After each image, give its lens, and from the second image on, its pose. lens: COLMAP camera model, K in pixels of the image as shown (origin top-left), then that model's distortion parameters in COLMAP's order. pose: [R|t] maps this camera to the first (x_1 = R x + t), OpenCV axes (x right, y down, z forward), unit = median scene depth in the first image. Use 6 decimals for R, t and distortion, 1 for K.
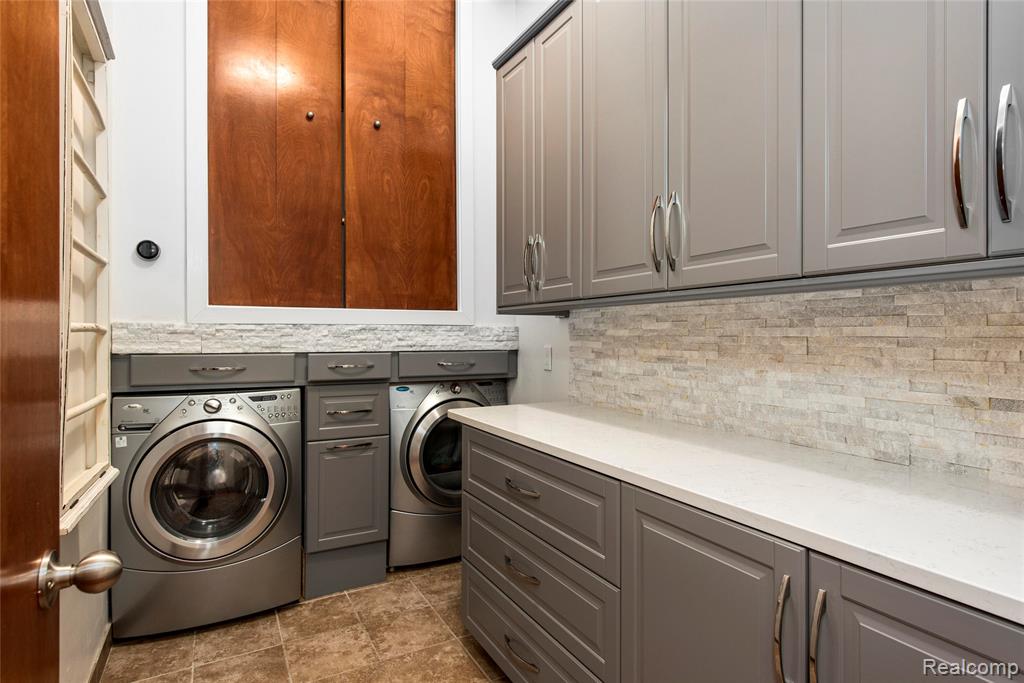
lens RADIAL K [[548.2, 0, 515.8], [0, 548.2, 338.5], [0, 0, 1]] dist [-0.002249, -0.000095]
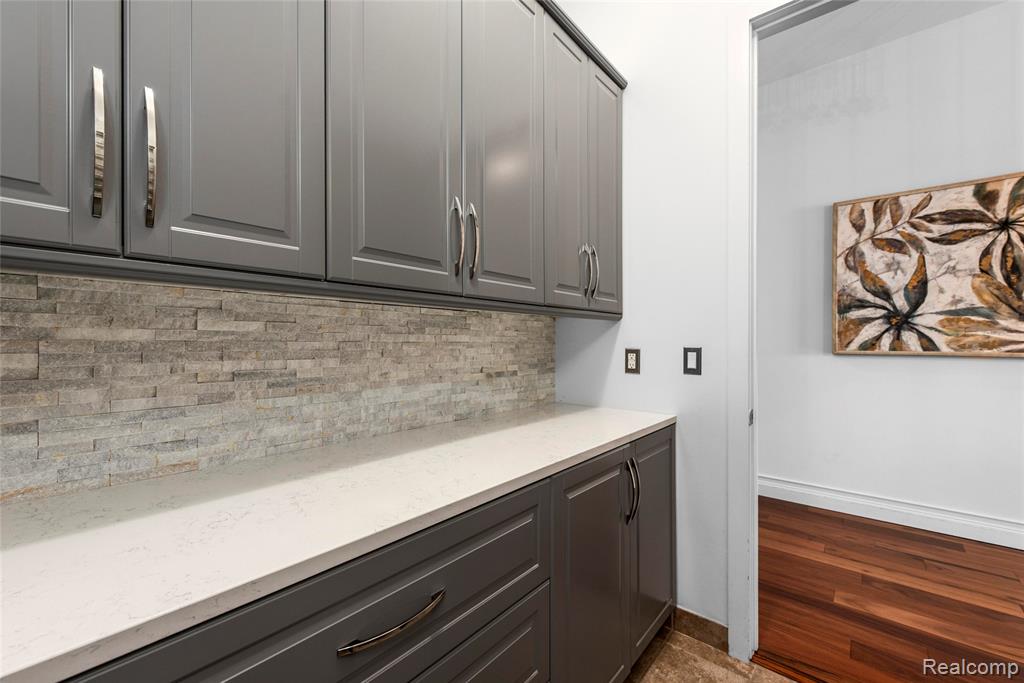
lens RADIAL K [[406.9, 0, 519.8], [0, 406.9, 342.9], [0, 0, 1]] dist [-0.004693, -0.000079]
pose [[-0.361743, -0.001125, 0.932277, -0.407646], [0.005323, 0.999980, 0.003272, -0.002801], [-0.932263, 0.006146, -0.361730, 1.034497]]
